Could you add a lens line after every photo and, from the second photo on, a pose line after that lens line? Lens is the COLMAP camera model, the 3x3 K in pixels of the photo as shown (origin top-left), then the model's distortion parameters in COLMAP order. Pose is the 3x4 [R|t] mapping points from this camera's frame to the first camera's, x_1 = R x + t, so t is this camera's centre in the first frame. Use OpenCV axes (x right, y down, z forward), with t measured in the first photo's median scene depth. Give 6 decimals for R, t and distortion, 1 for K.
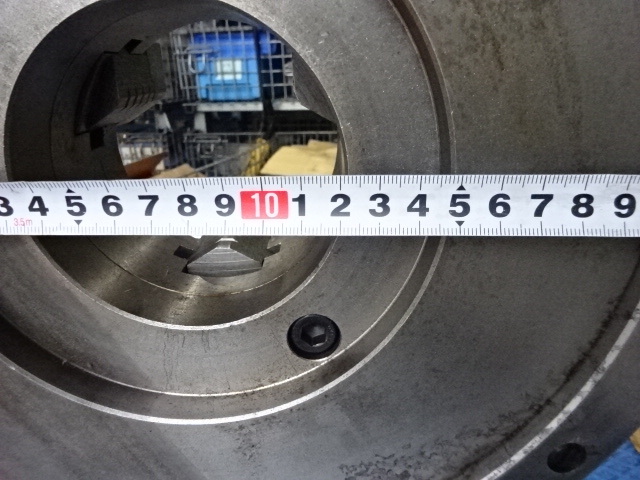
lens RADIAL K [[458.3, 0, 318.7], [0, 458.3, 242.4], [0, 0, 1]] dist [-0.002269, -0.005303]
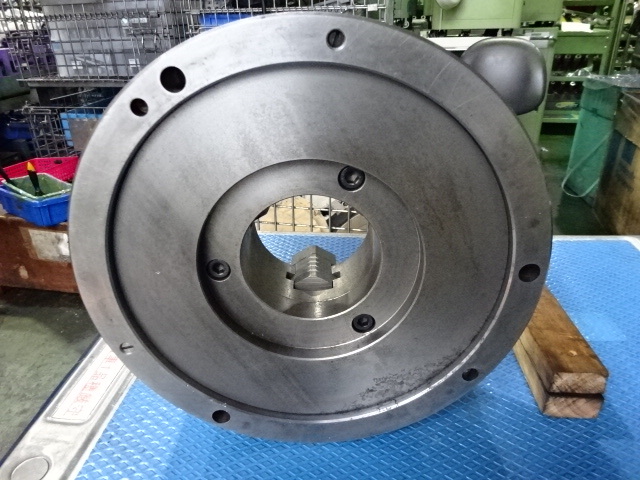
lens RADIAL K [[458.3, 0, 321.3], [0, 458.3, 238.2], [0, 0, 1]] dist [-0.002269, -0.005303]
pose [[0.999762, 0.008471, 0.020107, -0.275814], [-0.010179, 0.996209, 0.086400, -0.418209], [-0.019299, -0.086584, 0.996058, -1.251652]]
